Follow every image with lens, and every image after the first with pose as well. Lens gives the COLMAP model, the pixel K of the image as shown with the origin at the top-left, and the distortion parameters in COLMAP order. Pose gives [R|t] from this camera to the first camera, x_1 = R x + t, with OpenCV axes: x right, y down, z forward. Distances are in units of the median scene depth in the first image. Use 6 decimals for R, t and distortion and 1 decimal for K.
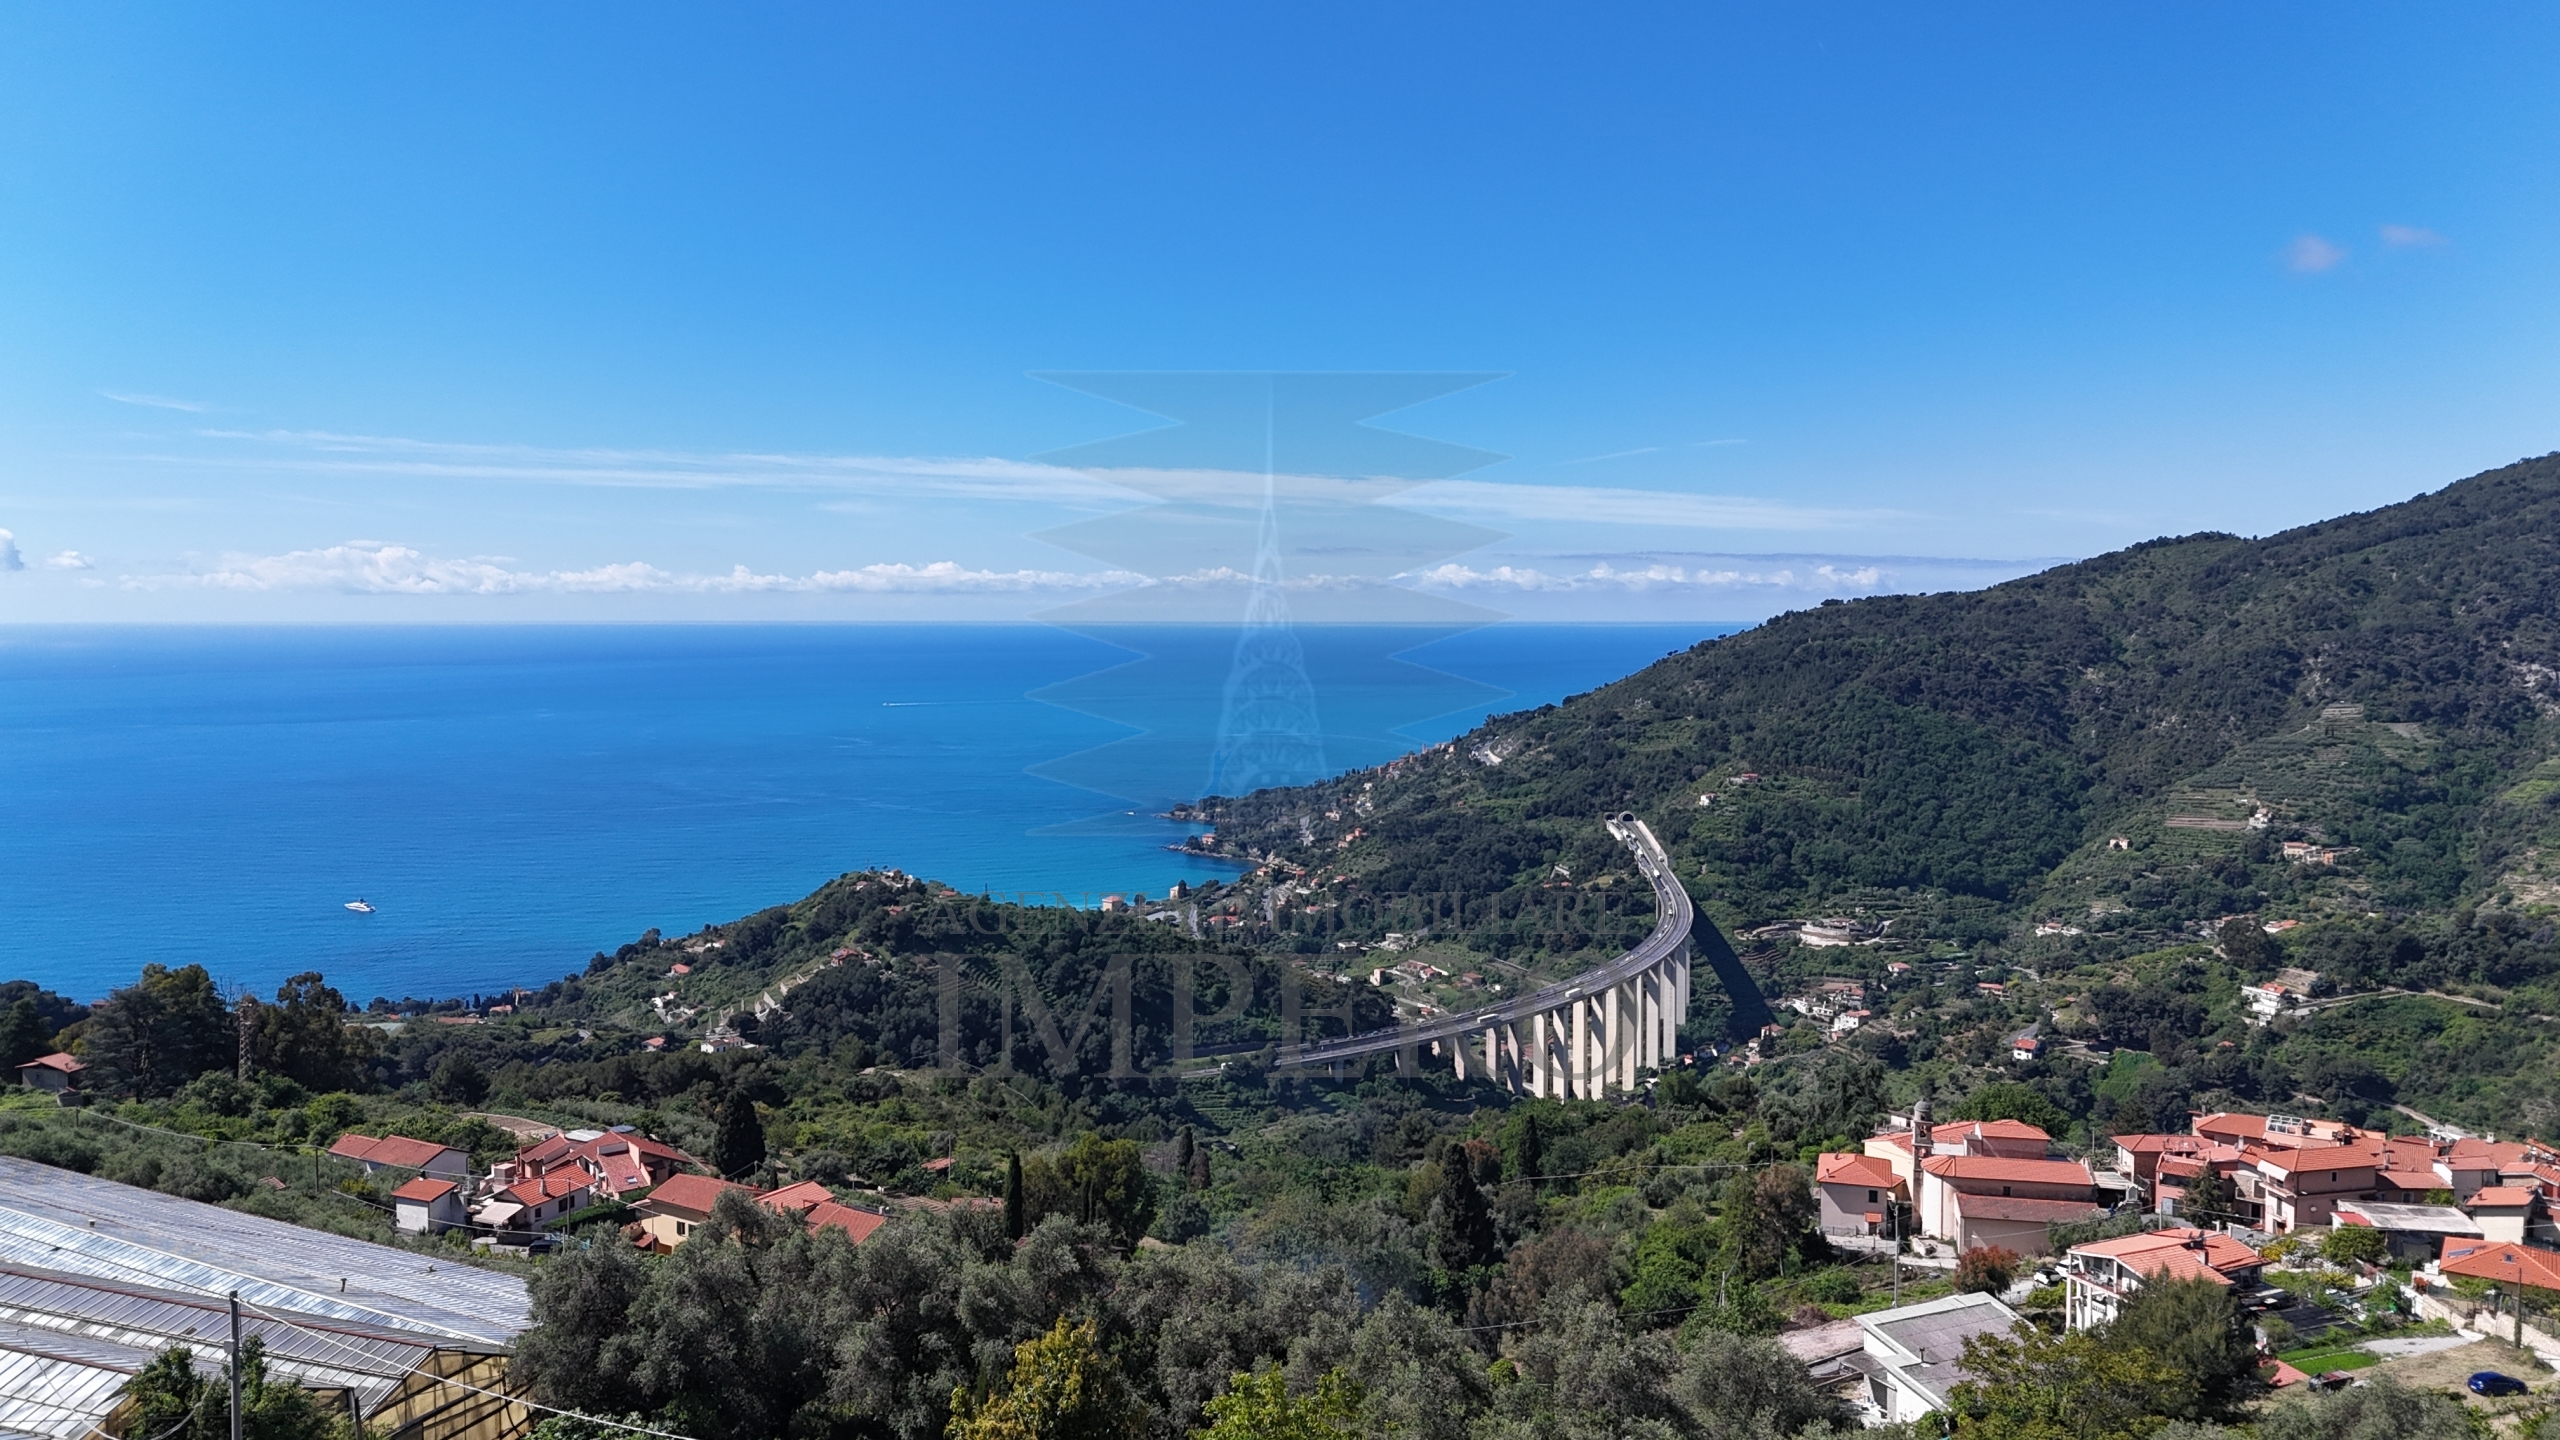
lens RADIAL K [[1859.9, 0, 1289.4], [0, 1859.9, 717.7], [0, 0, 1]] dist [0.078273, -0.078514]
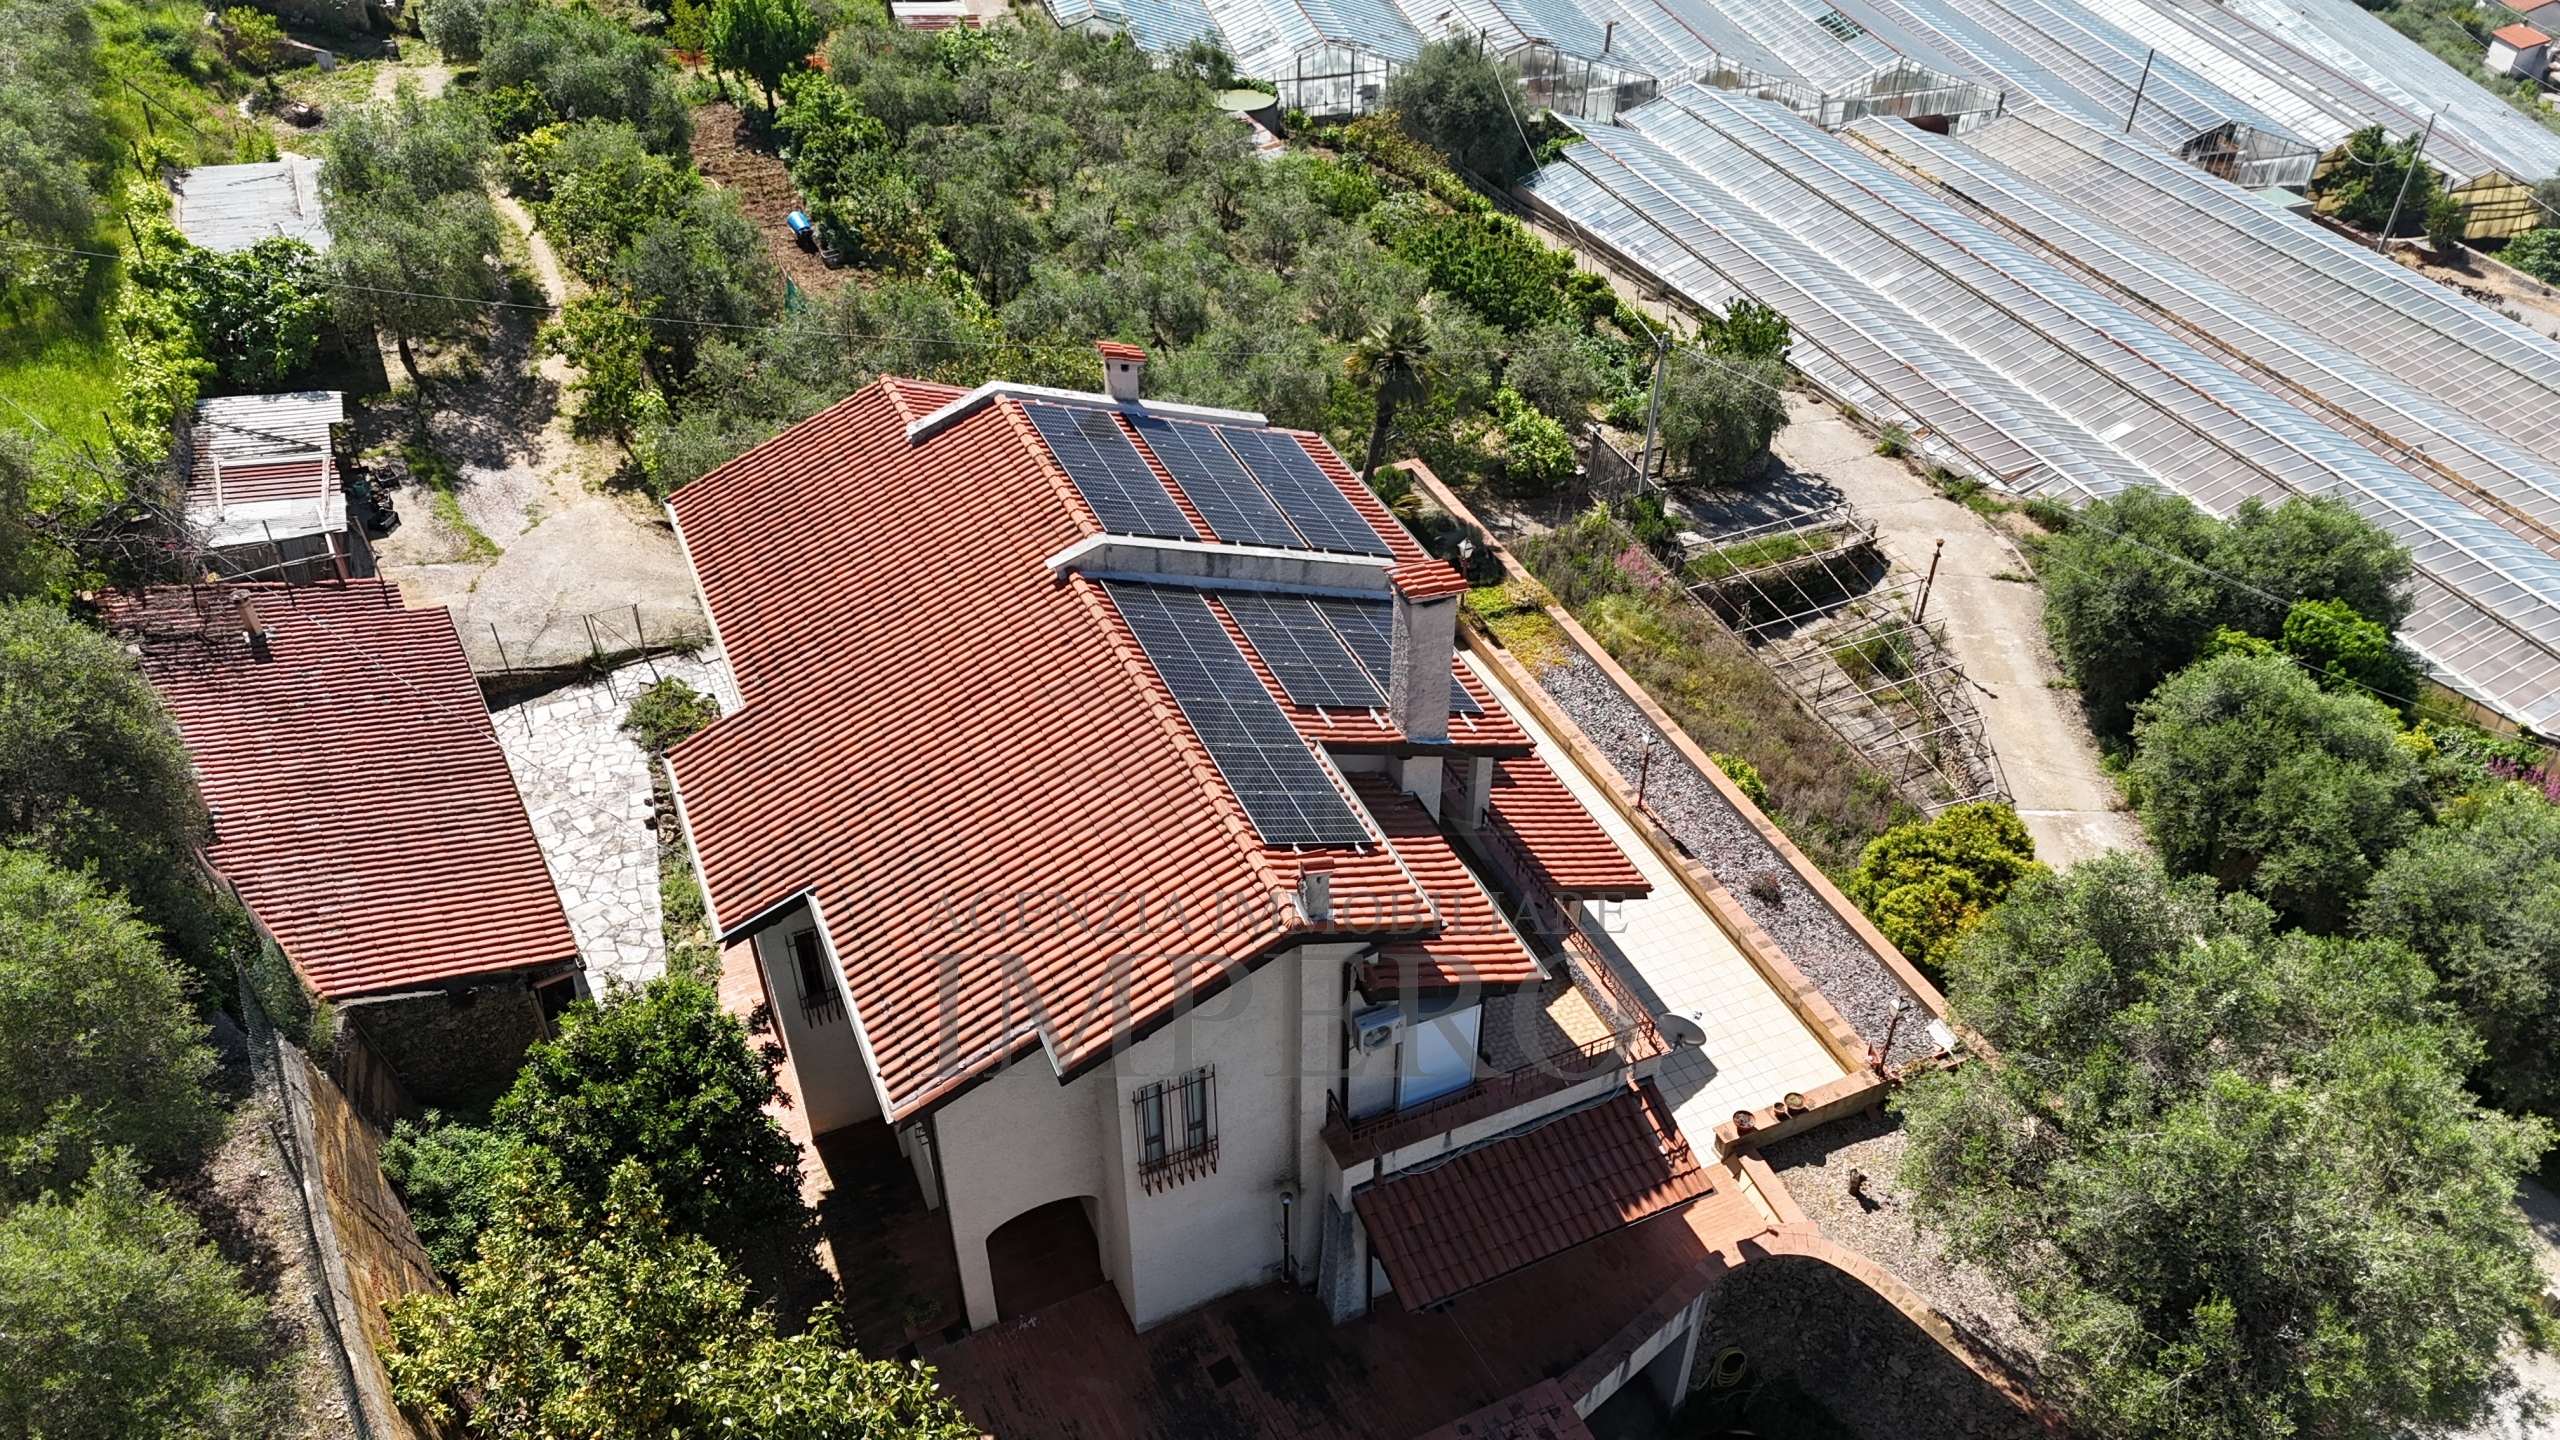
lens RADIAL K [[1859.9, 0, 1289.4], [0, 1859.9, 717.7], [0, 0, 1]] dist [0.078273, -0.078514]
pose [[0.539183, 0.529690, -0.654760, 0.175696], [-0.045027, 0.794469, 0.605634, -0.133311], [0.840984, -0.297065, 0.452214, -0.427240]]
